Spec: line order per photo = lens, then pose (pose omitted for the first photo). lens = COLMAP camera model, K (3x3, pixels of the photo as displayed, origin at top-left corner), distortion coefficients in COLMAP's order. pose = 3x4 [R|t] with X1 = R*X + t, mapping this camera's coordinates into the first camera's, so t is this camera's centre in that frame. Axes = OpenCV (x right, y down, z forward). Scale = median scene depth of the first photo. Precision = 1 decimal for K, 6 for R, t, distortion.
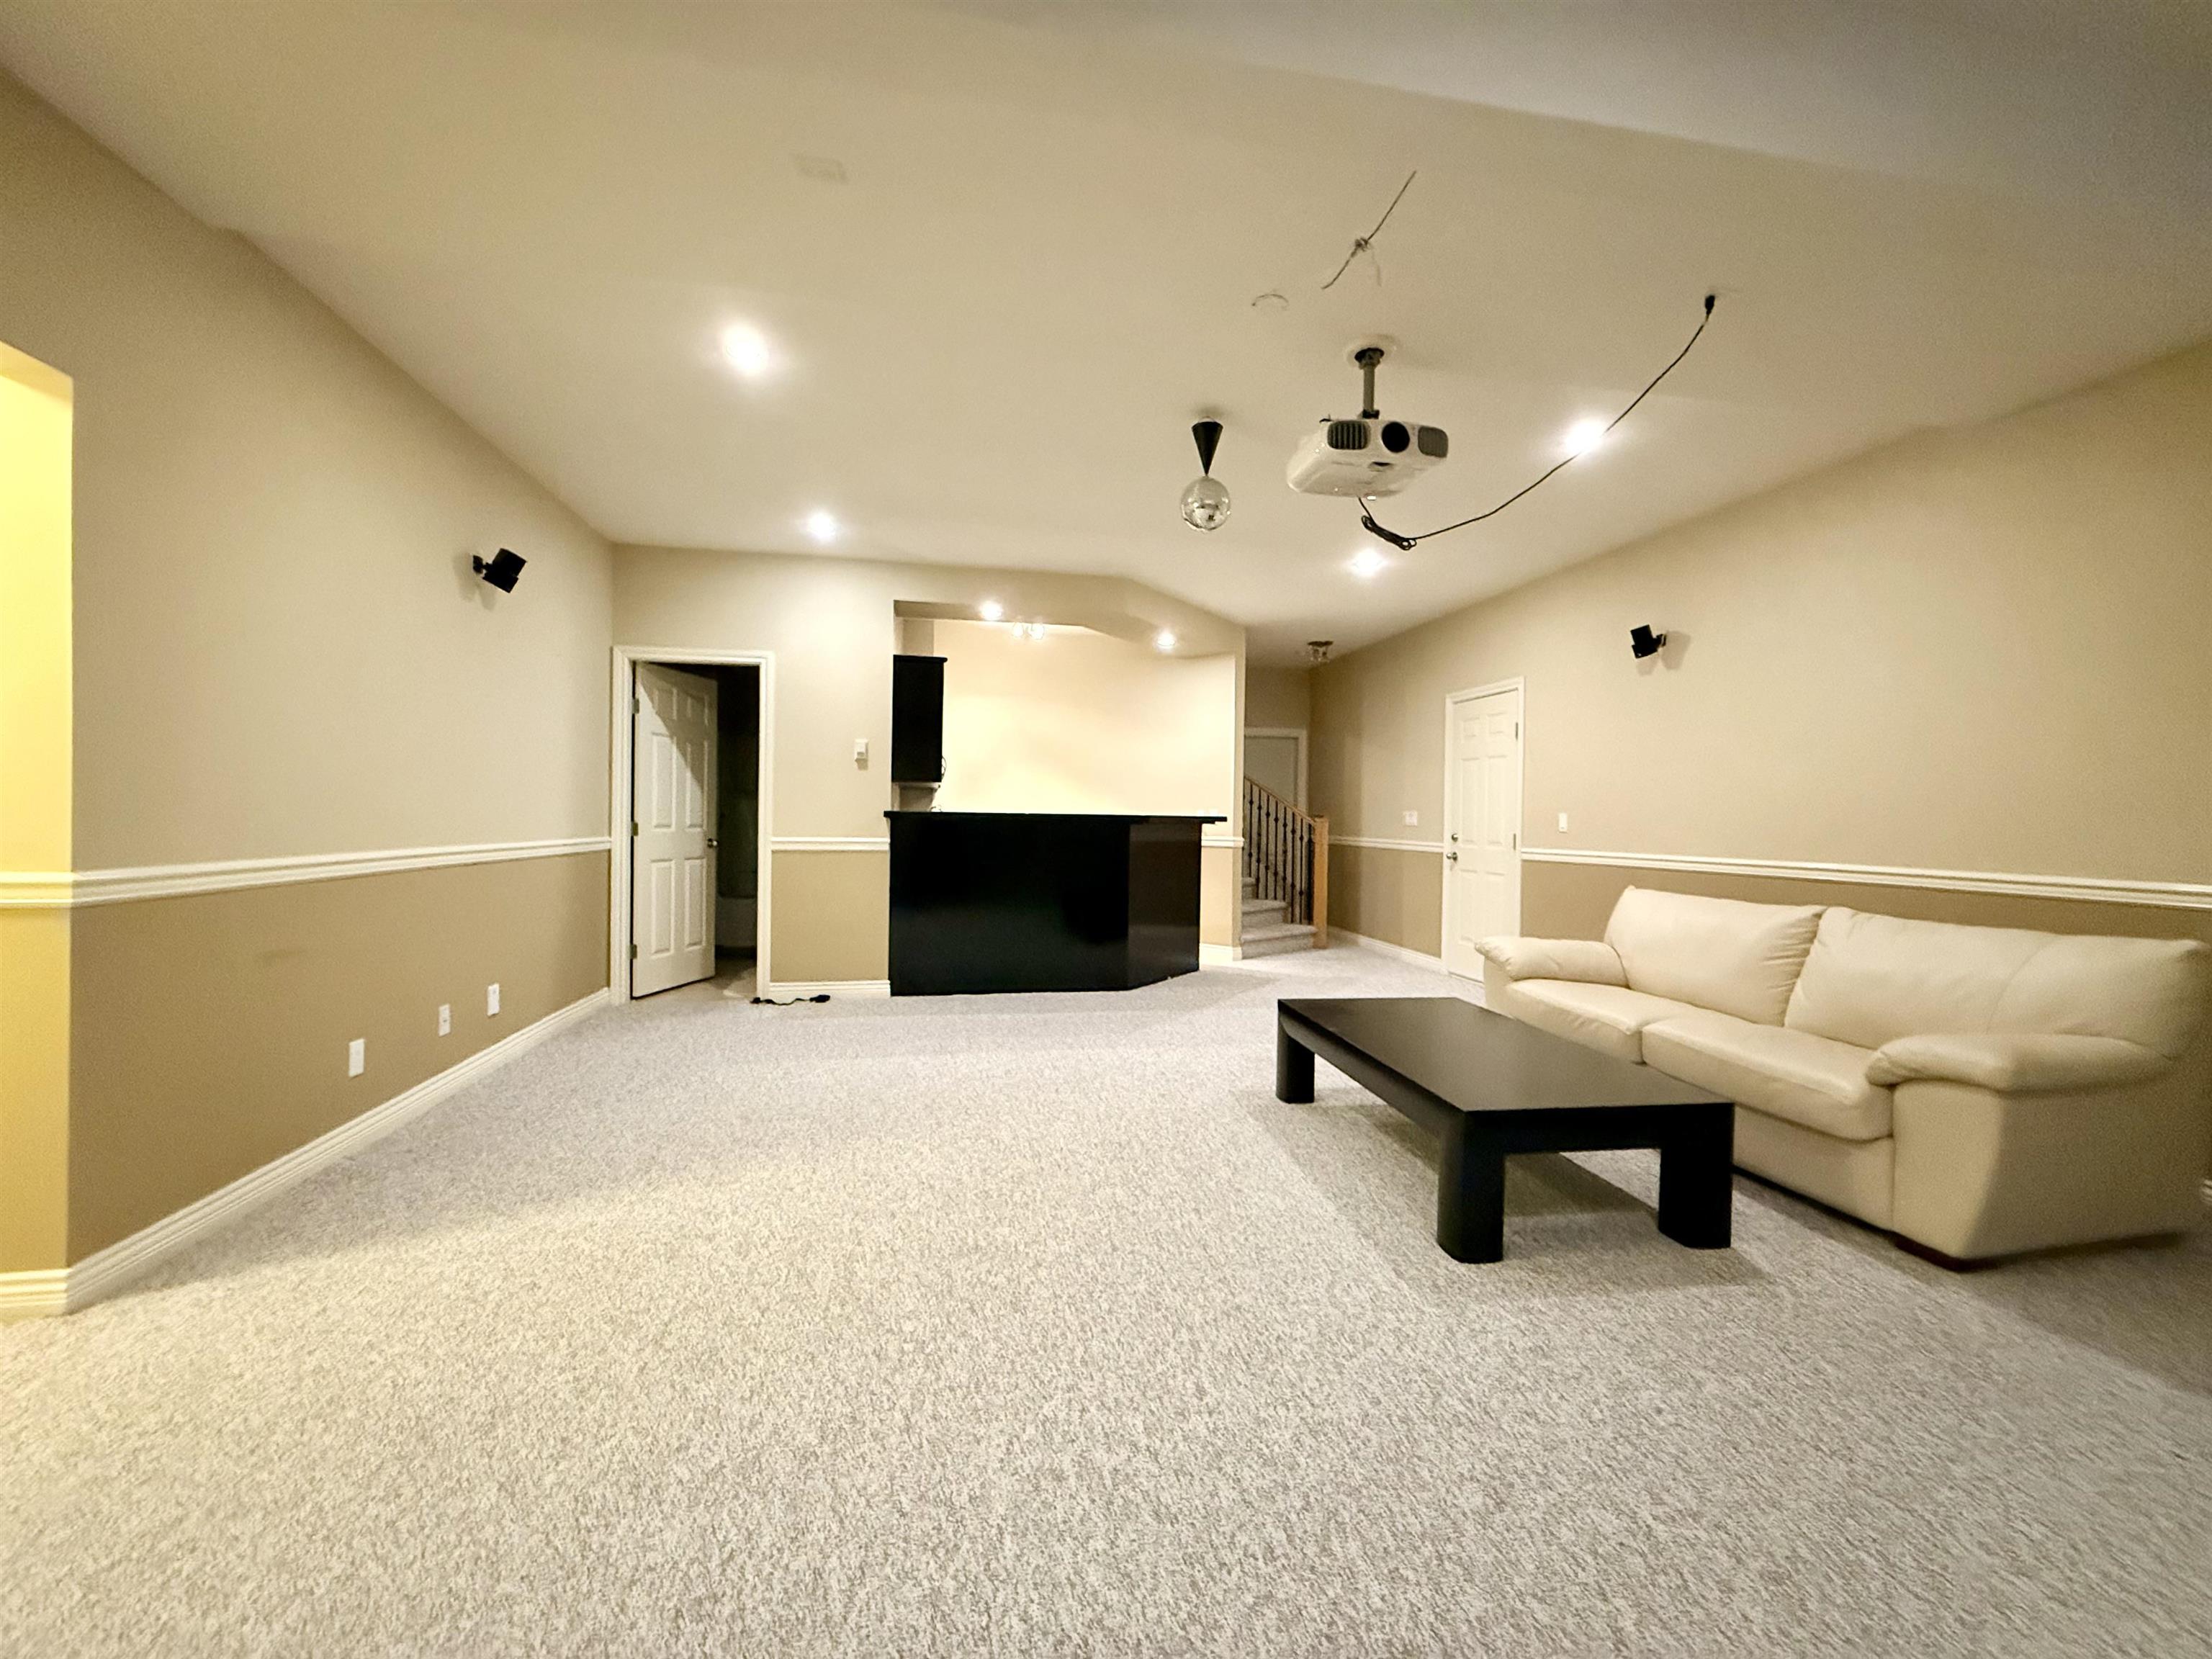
lens RADIAL K [[879.6, 0, 1106.3], [0, 879.6, 826.8], [0, 0, 1]] dist [0.000108, 0.000018]
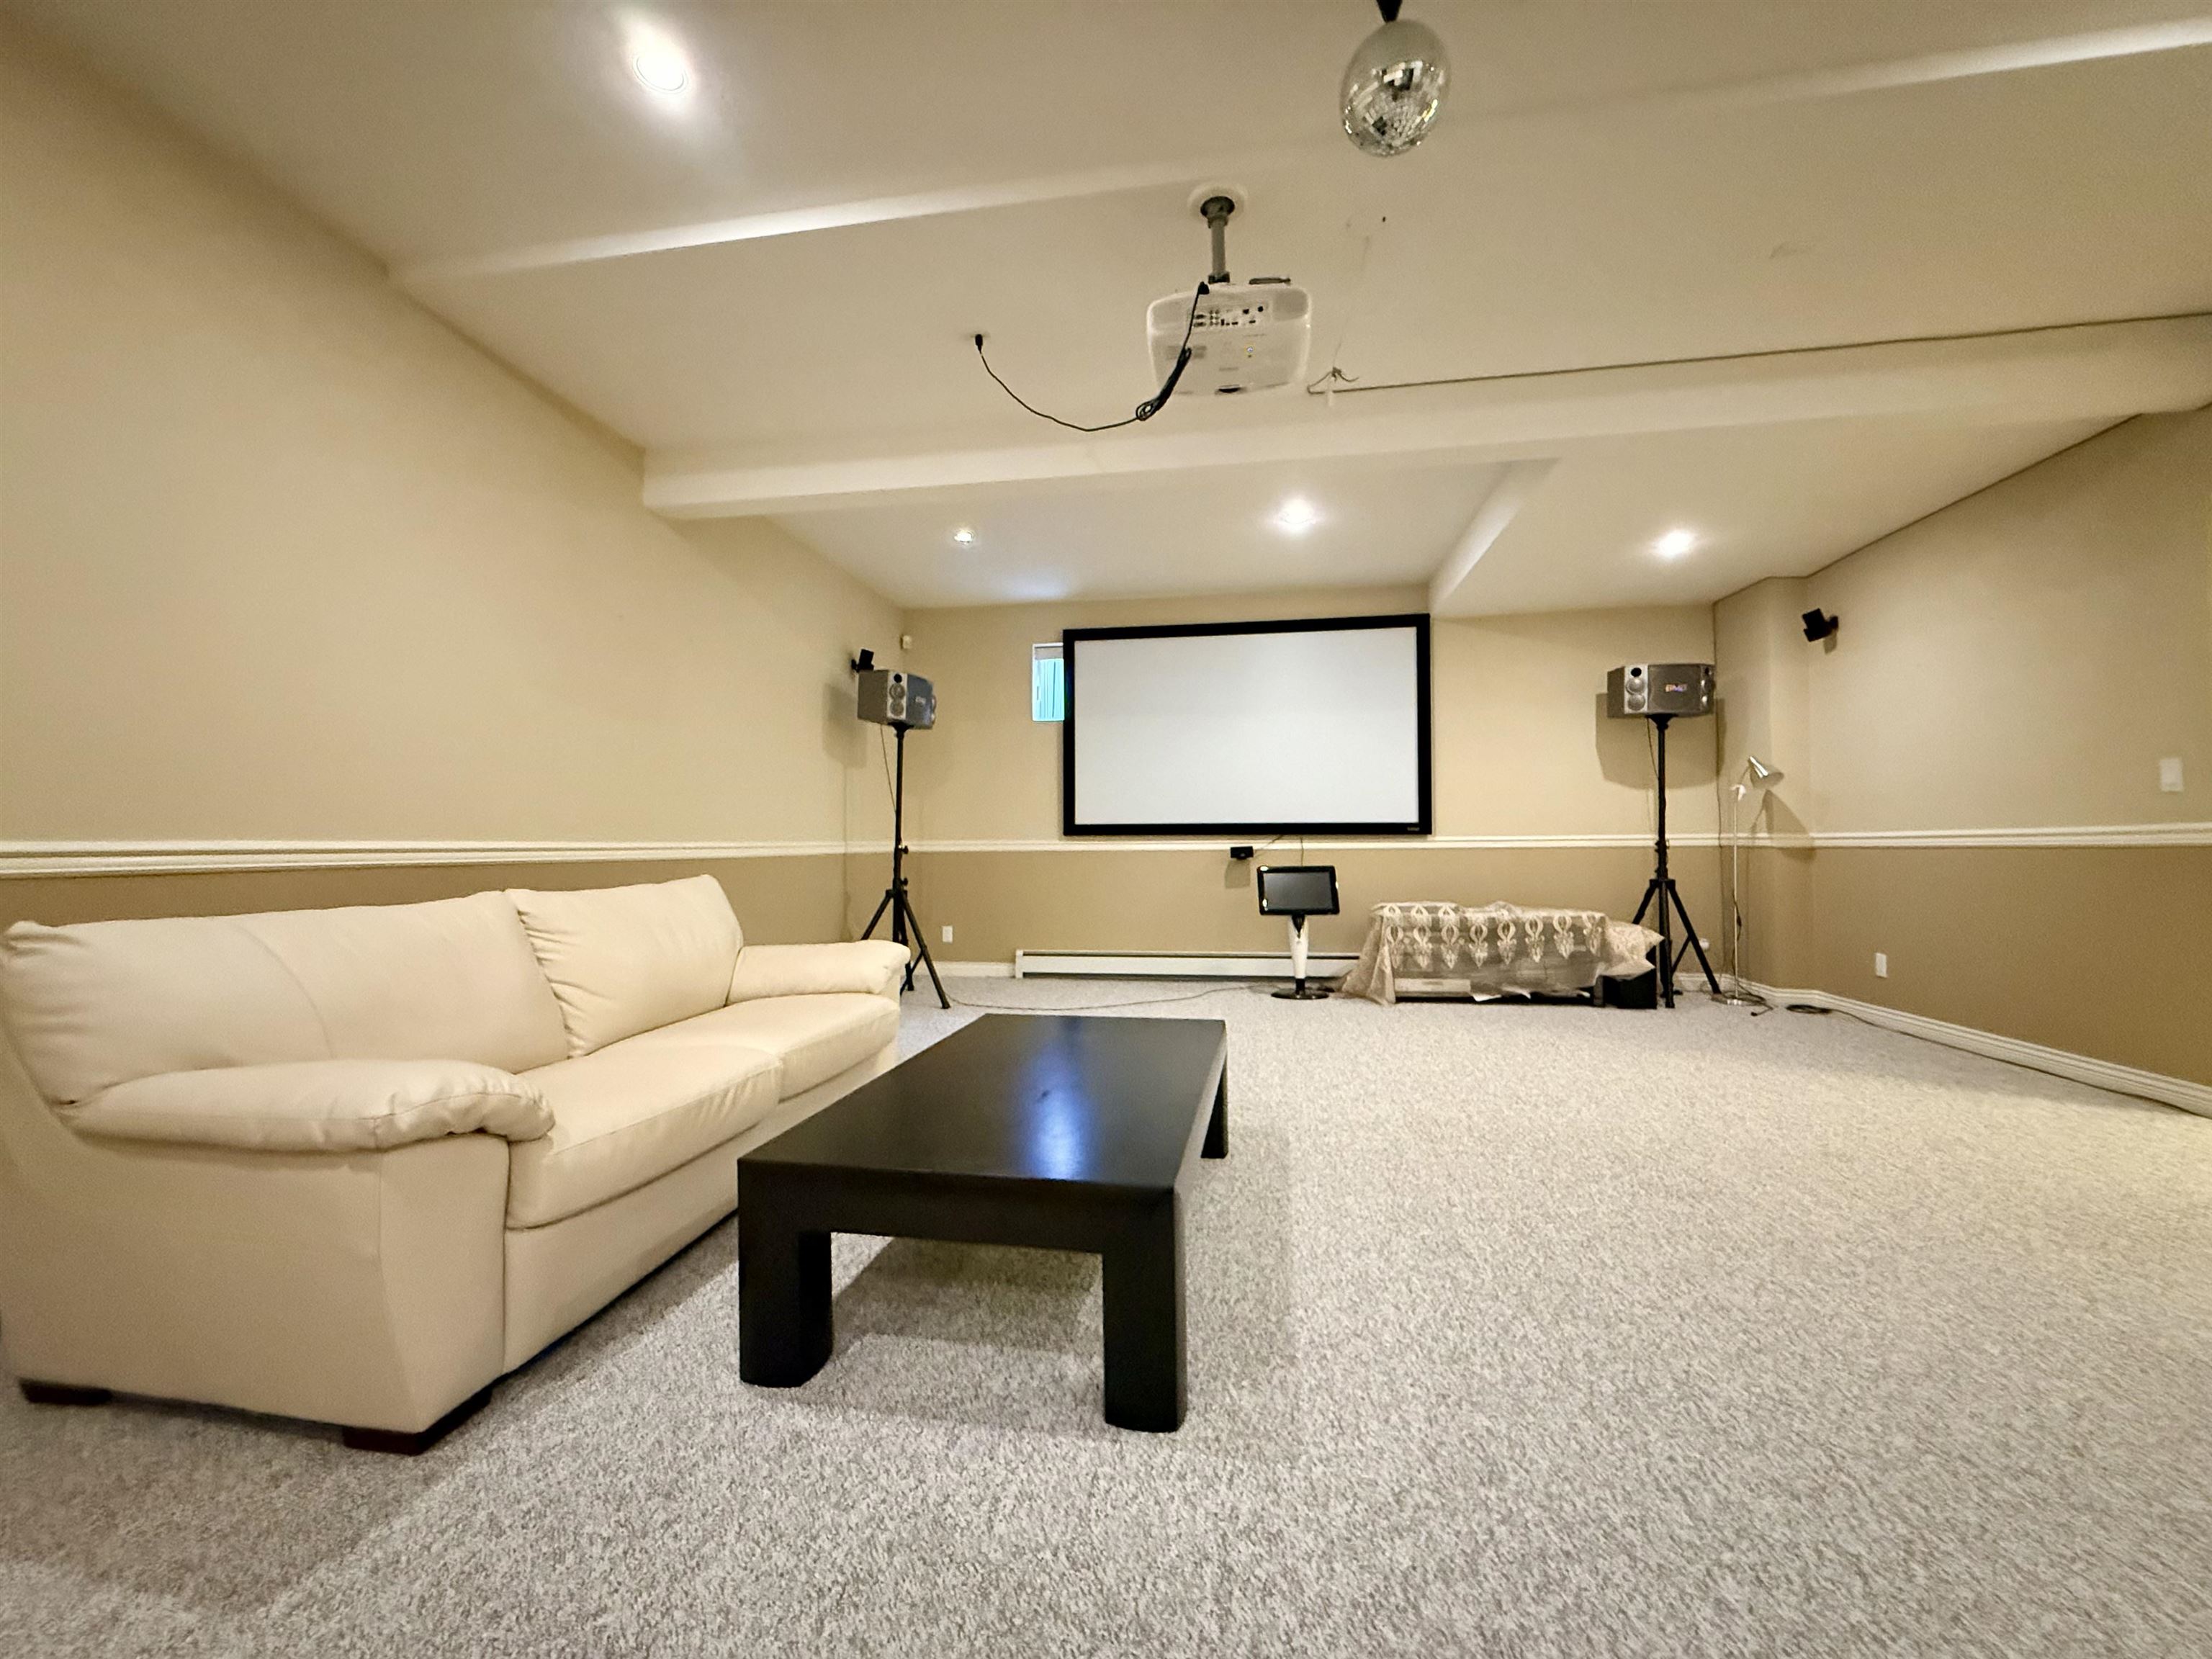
lens RADIAL K [[879.6, 0, 1108.5], [0, 879.6, 830.8], [0, 0, 1]] dist [0.000108, 0.000018]
pose [[-0.940495, 0.001850, 0.339804, 0.114303], [0.001626, 0.999998, -0.000943, 0.048326], [-0.339805, -0.000334, -0.940496, 1.784874]]
